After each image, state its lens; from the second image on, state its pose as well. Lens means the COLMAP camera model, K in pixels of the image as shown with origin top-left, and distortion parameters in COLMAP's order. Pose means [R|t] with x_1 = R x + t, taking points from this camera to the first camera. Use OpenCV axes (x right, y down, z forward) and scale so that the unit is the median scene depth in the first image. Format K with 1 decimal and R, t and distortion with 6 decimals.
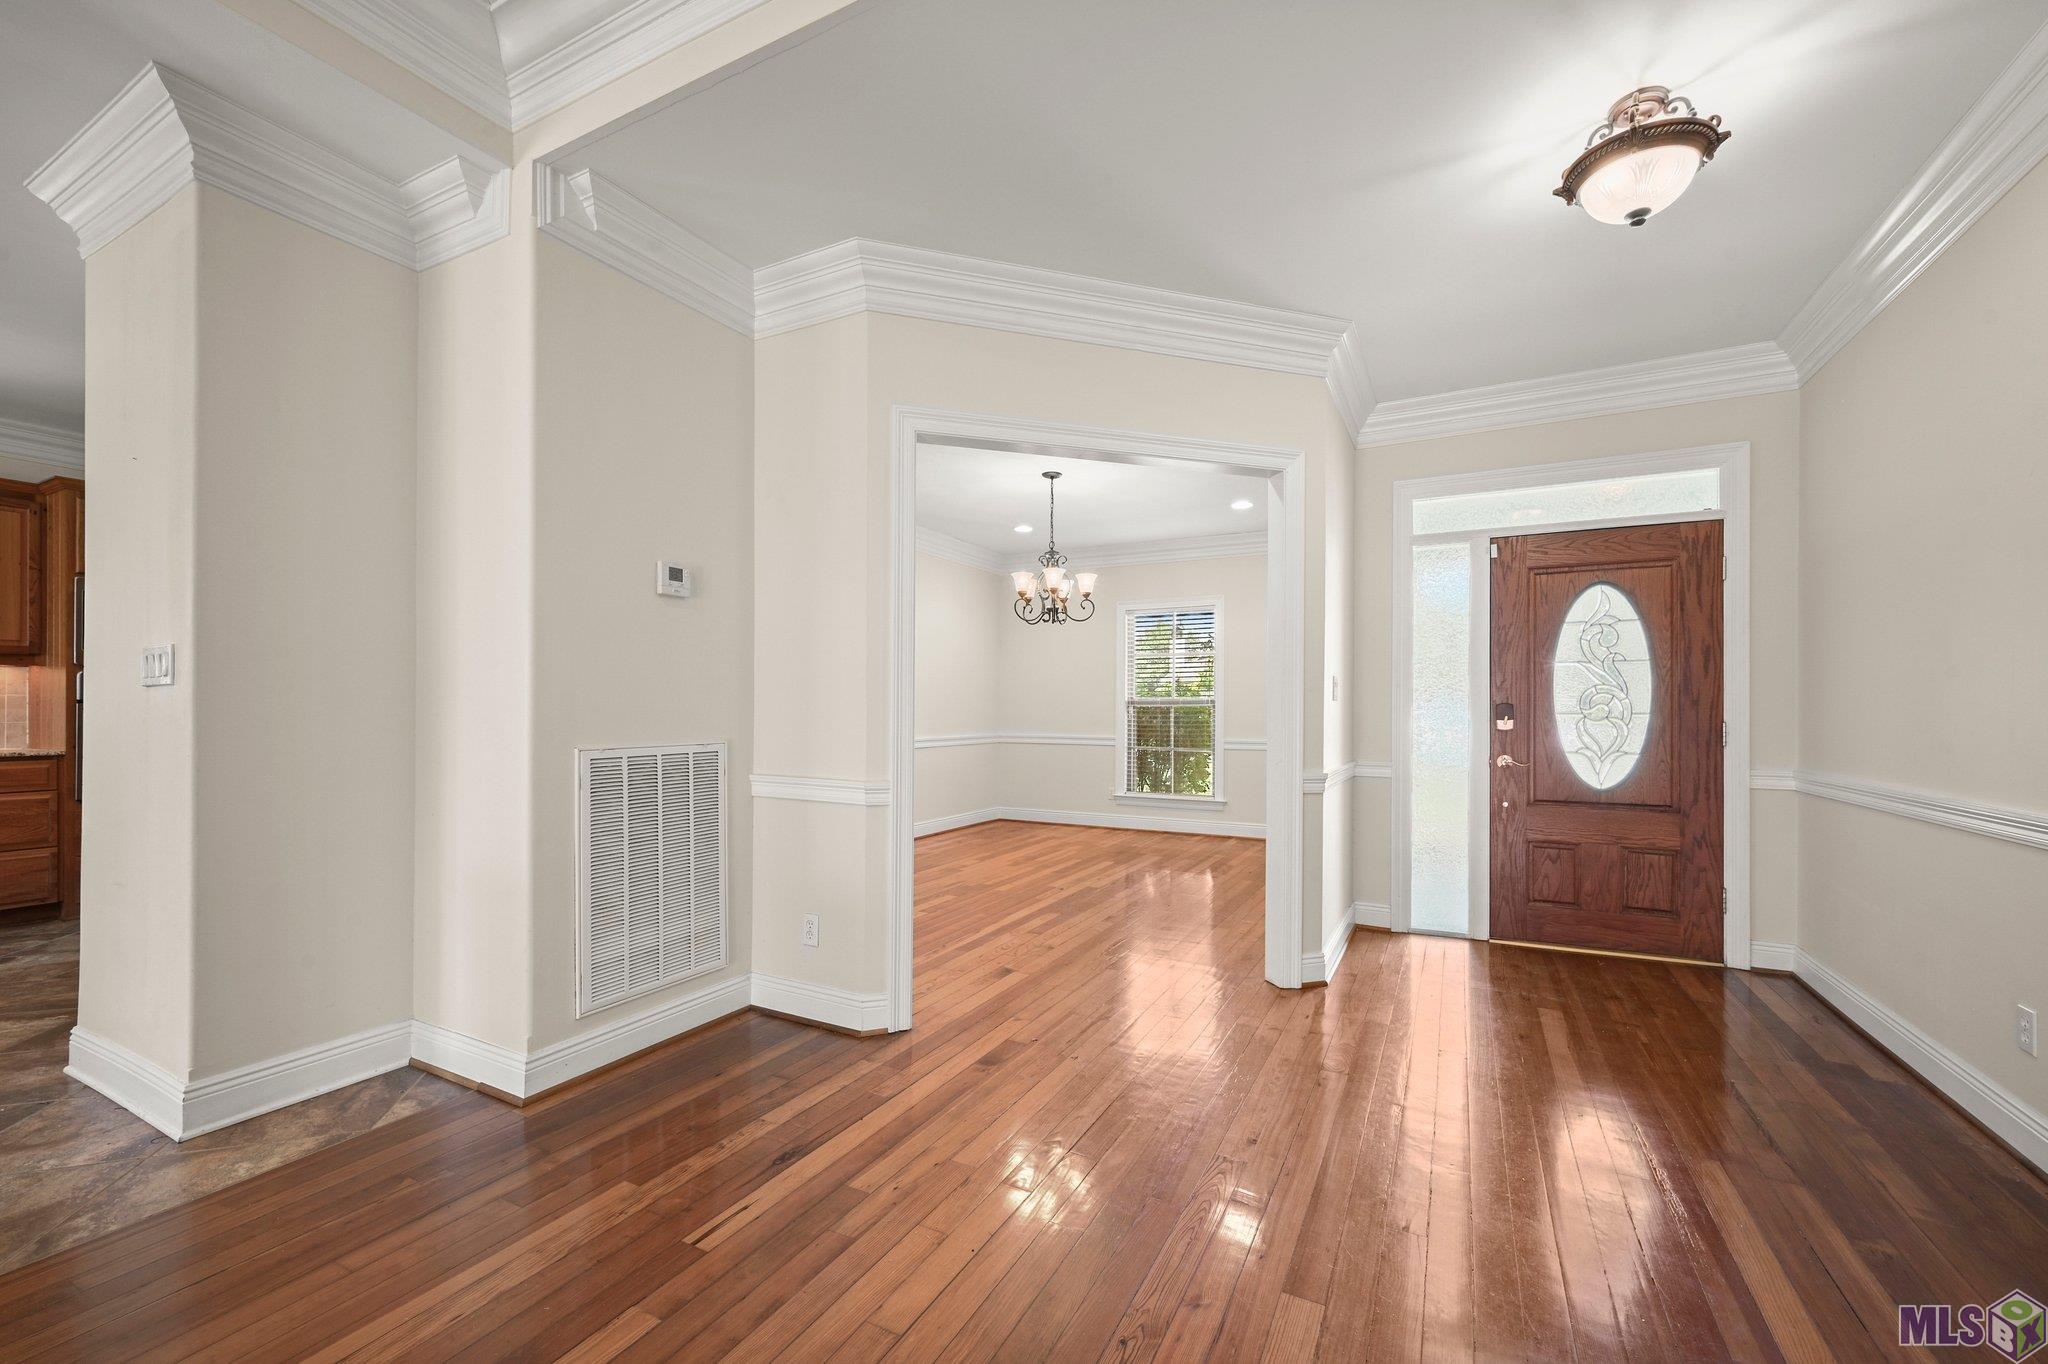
lens RADIAL K [[818.5, 0, 1029.3], [0, 818.5, 697.0], [0, 0, 1]] dist [-0.001512, 0.000347]
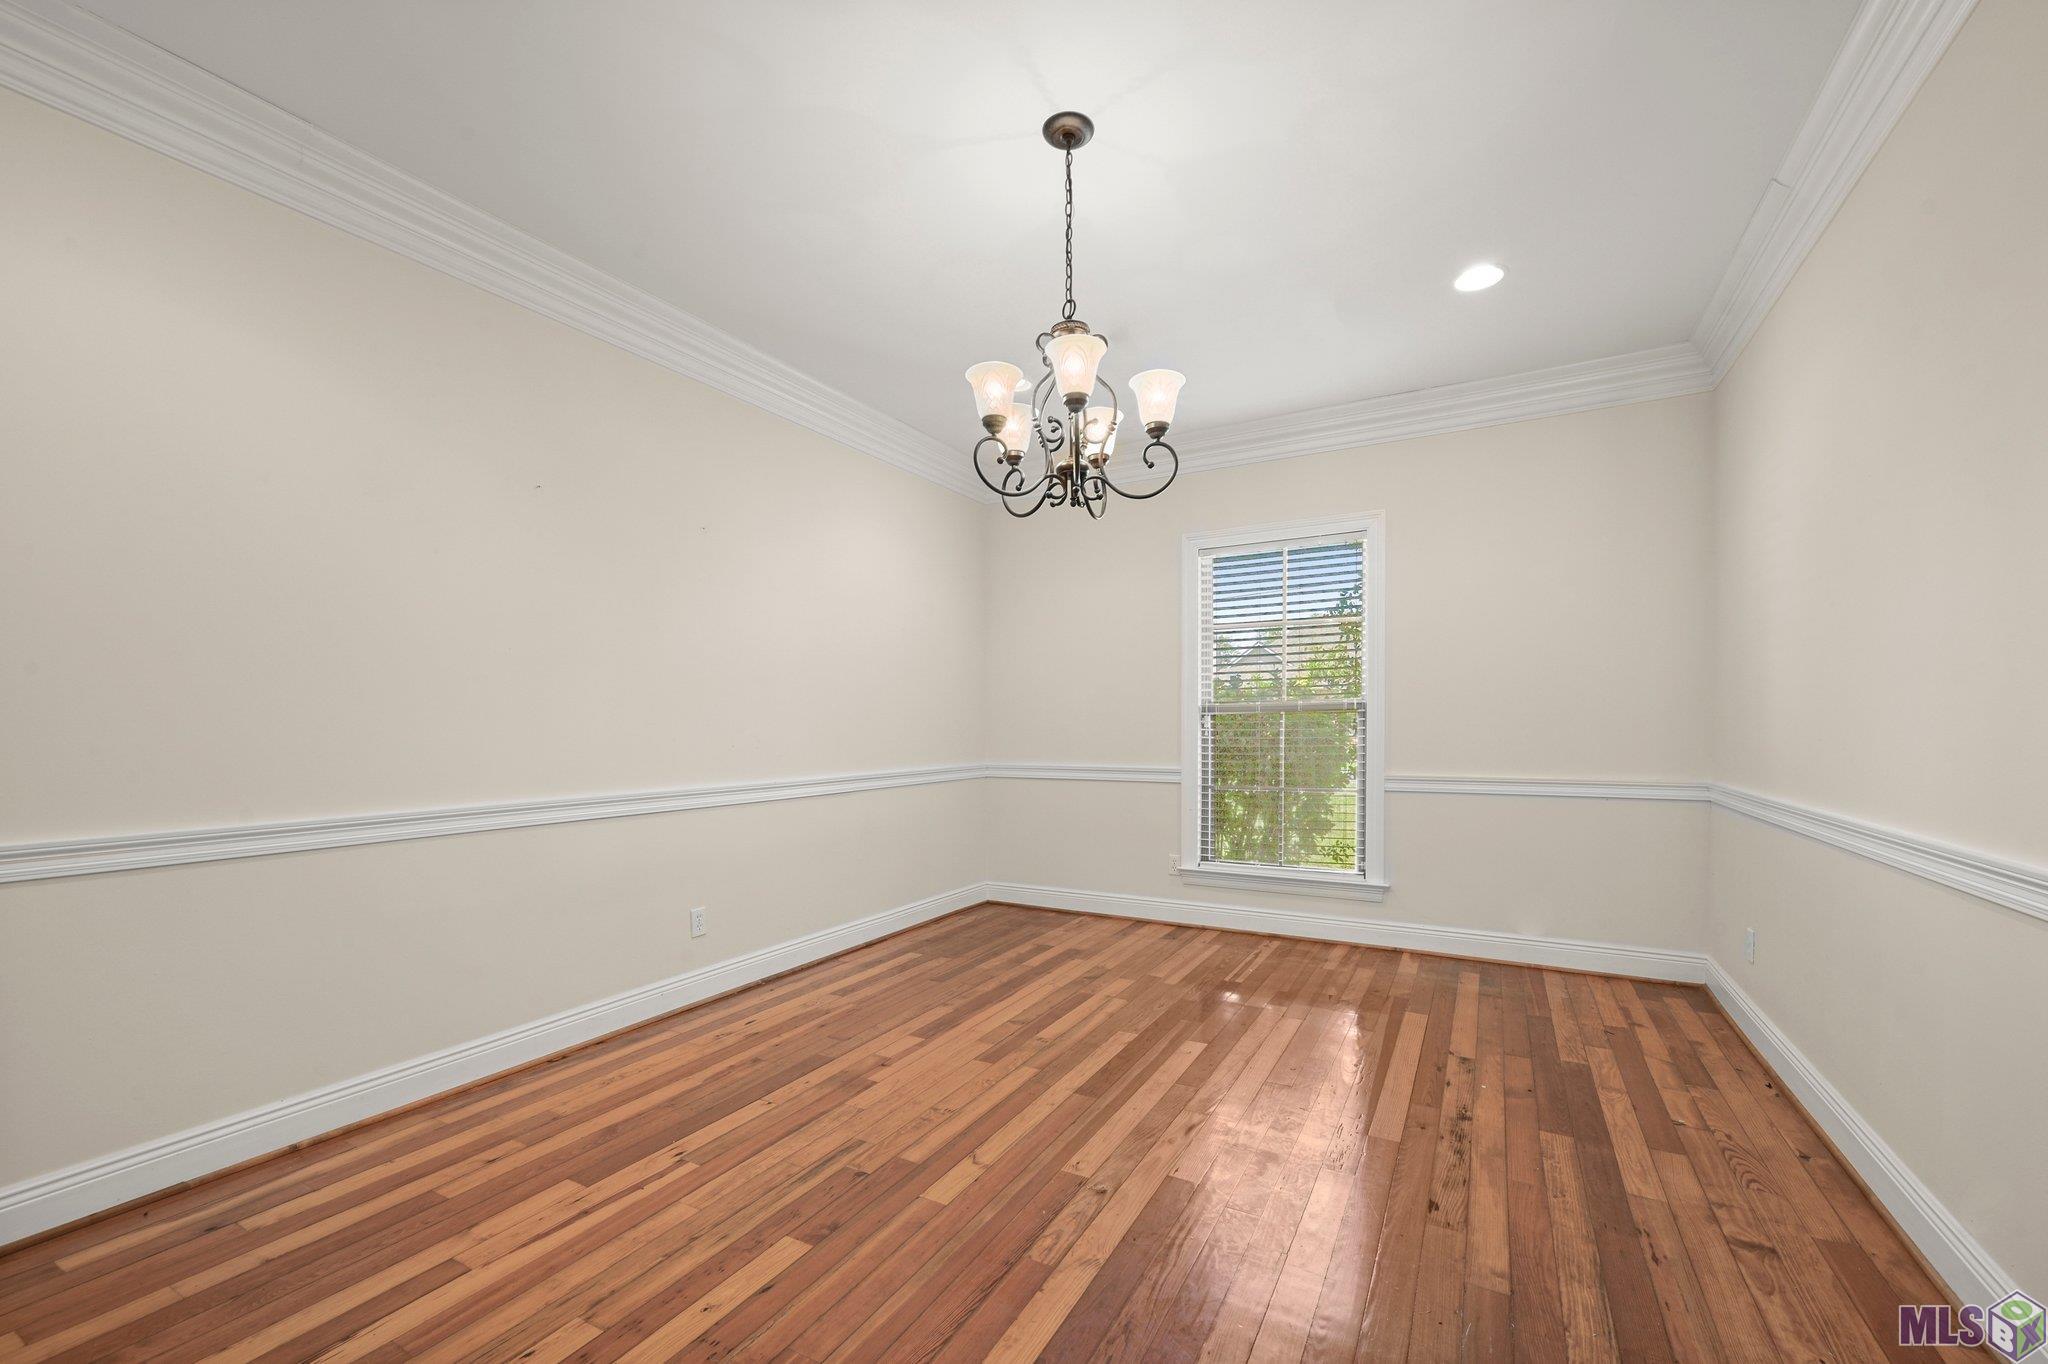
lens RADIAL K [[818.5, 0, 1016.4], [0, 818.5, 695.1], [0, 0, 1]] dist [-0.001512, 0.000347]
pose [[0.999296, -0.007903, -0.036685, 0.011254], [0.007074, 0.999718, -0.022679, 0.010234], [0.036854, 0.022403, 0.999070, 0.462417]]
